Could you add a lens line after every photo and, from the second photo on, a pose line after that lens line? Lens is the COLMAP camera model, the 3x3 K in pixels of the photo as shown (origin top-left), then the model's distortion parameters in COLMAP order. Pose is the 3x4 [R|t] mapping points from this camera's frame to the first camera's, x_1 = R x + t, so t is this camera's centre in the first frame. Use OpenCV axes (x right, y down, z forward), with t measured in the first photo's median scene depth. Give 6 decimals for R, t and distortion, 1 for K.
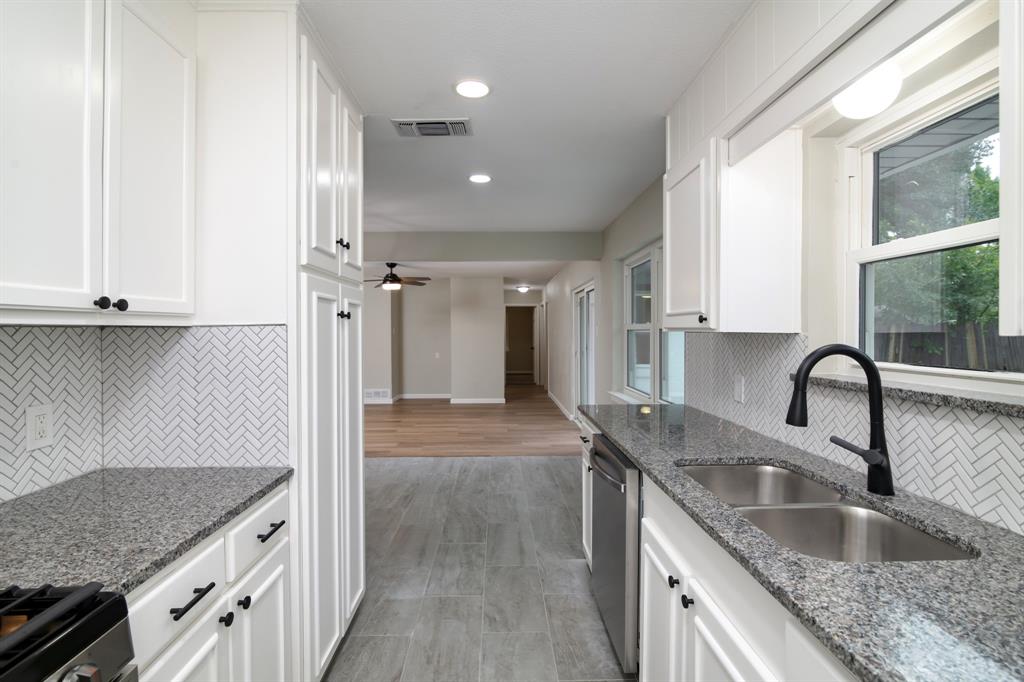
lens RADIAL K [[471.4, 0, 511.8], [0, 471.4, 335.0], [0, 0, 1]] dist [-0.009314, 0.001040]
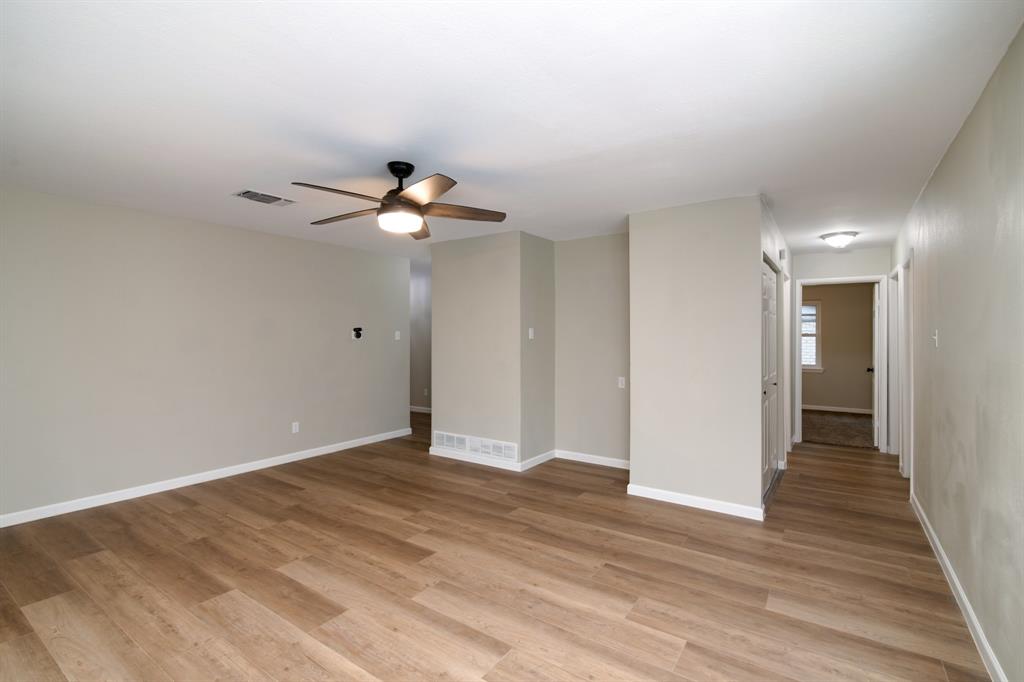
lens RADIAL K [[471.4, 0, 507.9], [0, 471.4, 336.8], [0, 0, 1]] dist [-0.009314, 0.001040]
pose [[0.800925, 0.005603, -0.598739, 0.198047], [-0.007311, 0.999973, -0.000423, -0.017984], [0.598720, 0.004716, 0.800944, 2.327533]]
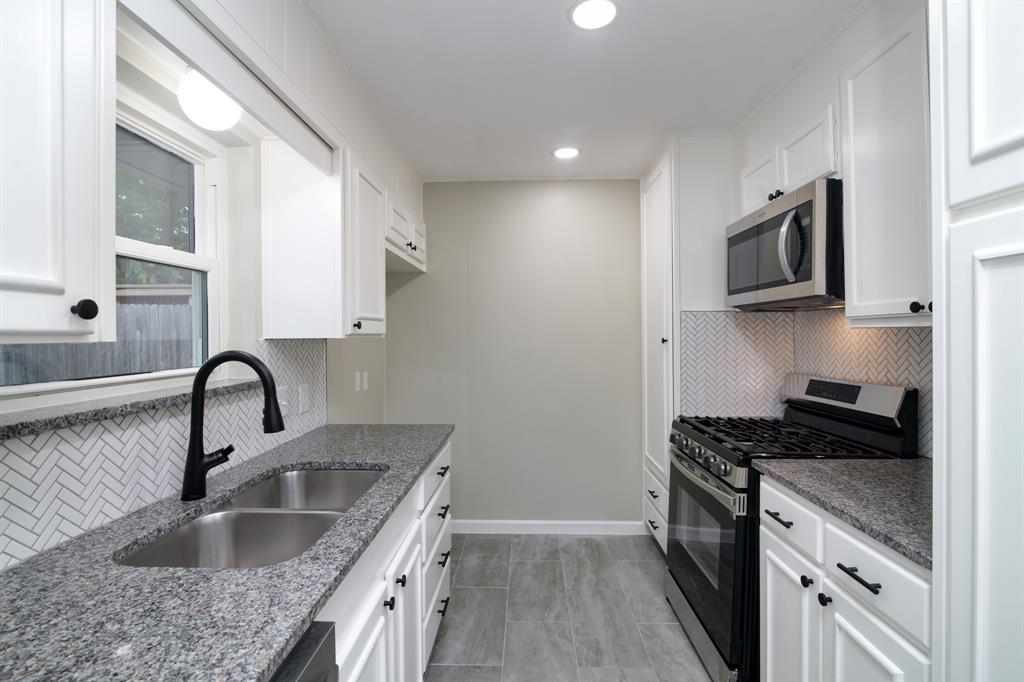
lens RADIAL K [[471.4, 0, 518.0], [0, 471.4, 336.1], [0, 0, 1]] dist [-0.009314, 0.001040]
pose [[-0.998744, 0.008410, 0.049394, 0.022027], [0.009066, 0.999874, 0.013060, -0.010887], [-0.049277, 0.013491, -0.998694, 1.136719]]
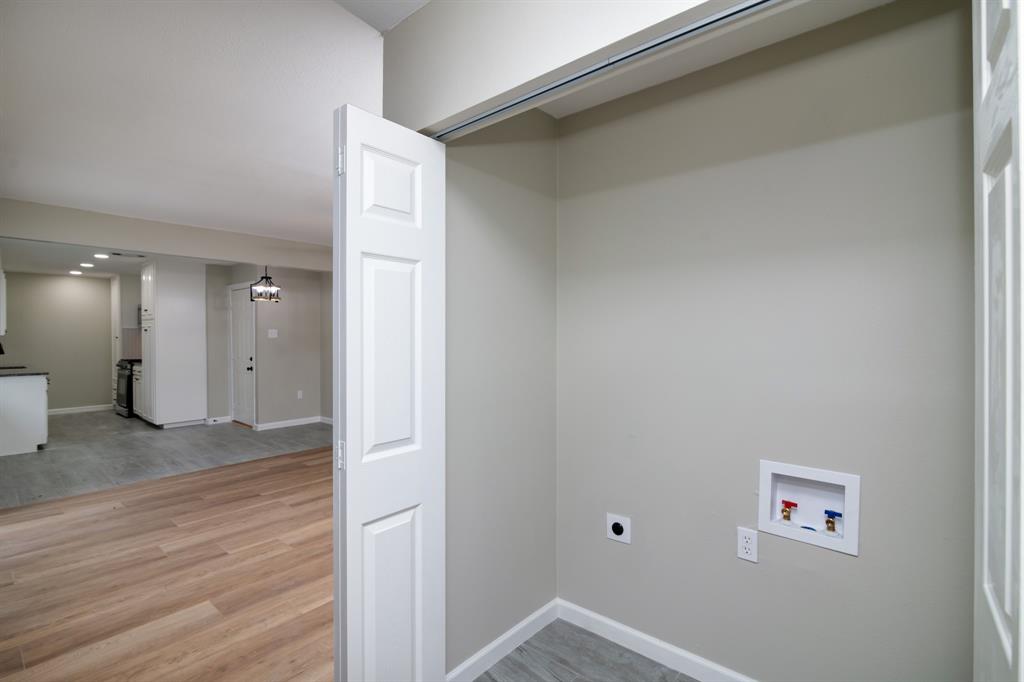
lens RADIAL K [[471.4, 0, 510.2], [0, 471.4, 338.0], [0, 0, 1]] dist [-0.009314, 0.001040]
pose [[-0.675190, 0.010451, -0.737570, 0.355567], [0.000159, 0.999902, 0.014022, -0.027900], [0.737644, 0.009350, -0.675125, 4.791846]]
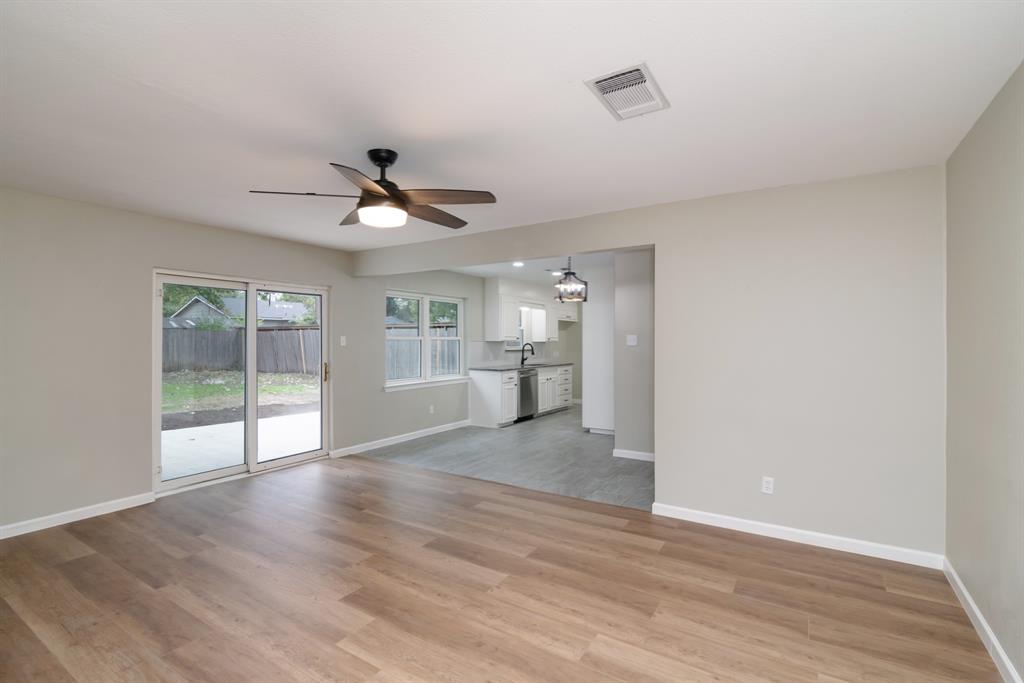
lens RADIAL K [[471.4, 0, 505.2], [0, 471.4, 341.0], [0, 0, 1]] dist [-0.009314, 0.001040]
pose [[-0.819136, 0.002369, 0.573595, -1.740157], [0.005160, 0.999981, 0.003240, -0.020300], [-0.573576, 0.005613, -0.819133, 3.974658]]
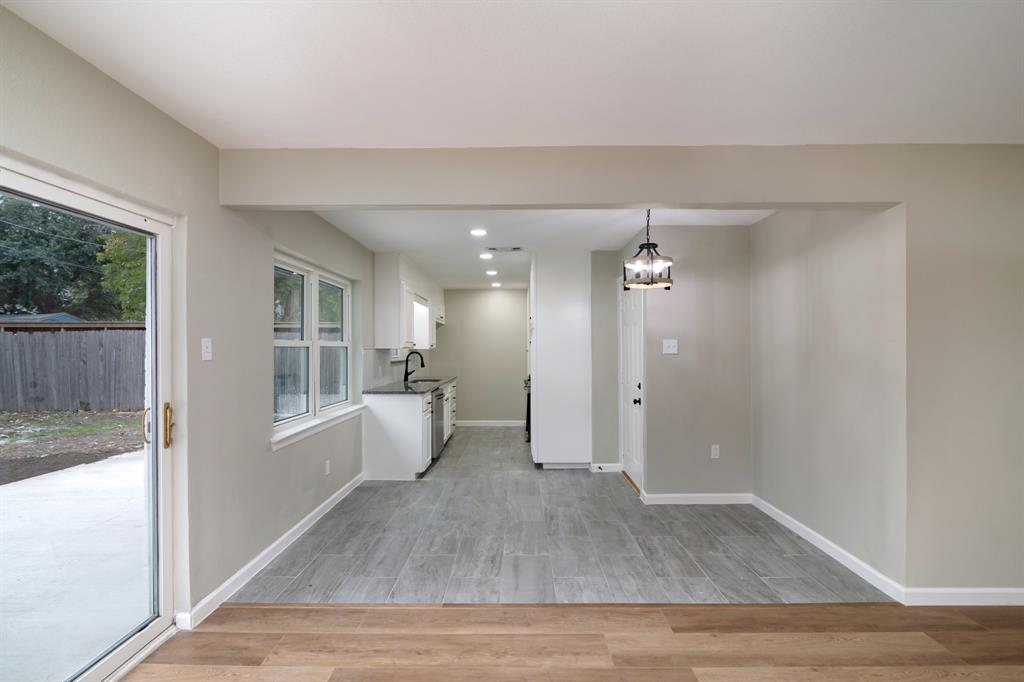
lens RADIAL K [[471.4, 0, 511.0], [0, 471.4, 348.9], [0, 0, 1]] dist [-0.009314, 0.001040]
pose [[-0.999009, 0.004700, 0.044266, -0.322294], [0.005034, 0.999960, 0.007436, -0.021074], [-0.044229, 0.007651, -0.998992, 3.451346]]
